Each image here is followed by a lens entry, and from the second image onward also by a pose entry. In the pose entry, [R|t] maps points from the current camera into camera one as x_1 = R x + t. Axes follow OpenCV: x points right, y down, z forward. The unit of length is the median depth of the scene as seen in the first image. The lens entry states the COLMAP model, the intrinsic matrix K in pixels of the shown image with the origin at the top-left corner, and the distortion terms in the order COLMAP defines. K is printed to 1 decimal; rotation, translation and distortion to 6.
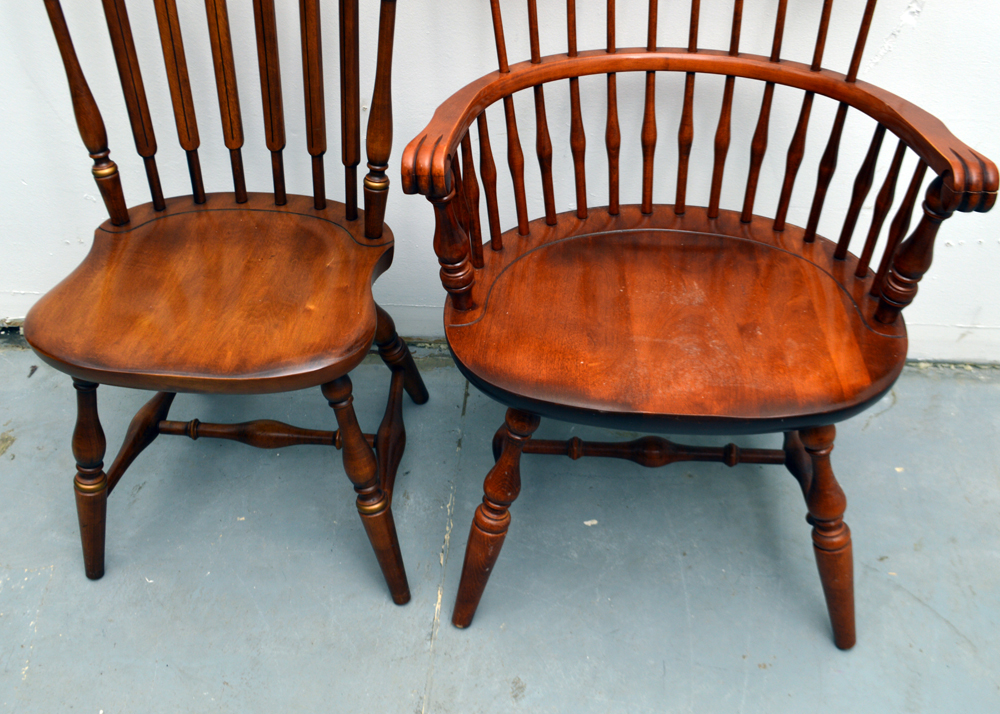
lens RADIAL K [[1201.5, 0, 500.0], [0, 1201.5, 357.0], [0, 0, 1]] dist [-0.008686, -0.009763]
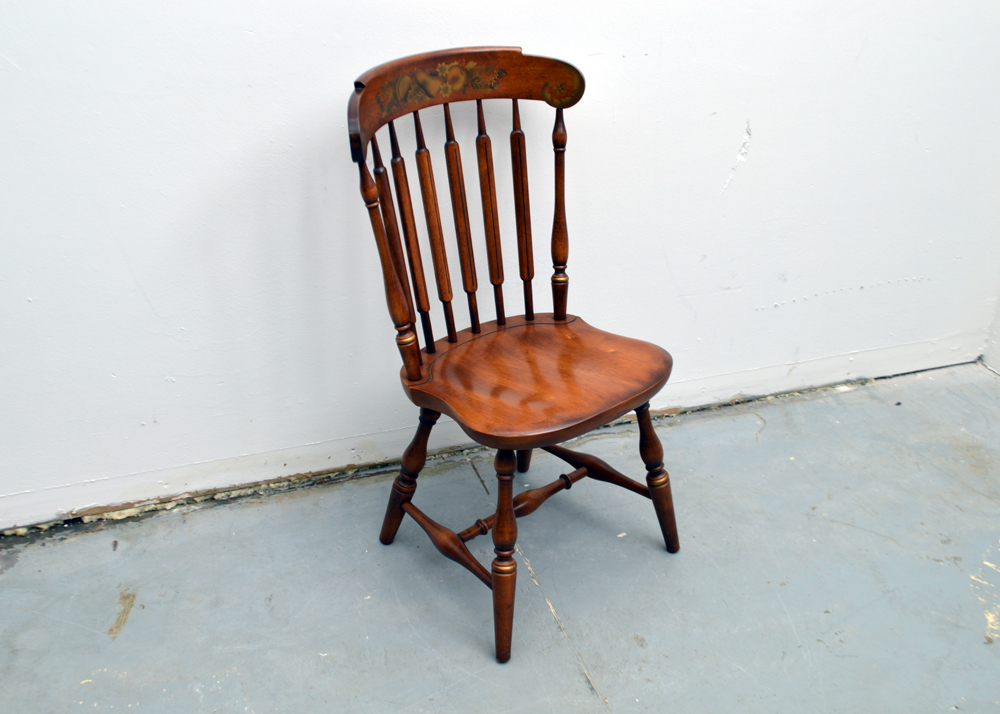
lens RADIAL K [[1201.5, 0, 500.0], [0, 1201.5, 357.0], [0, 0, 1]] dist [-0.008686, -0.009763]
pose [[0.913070, -0.160731, 0.374791, -0.593080], [0.244739, 0.951120, -0.188343, 0.190593], [-0.326198, 0.263697, 0.907777, -0.265940]]
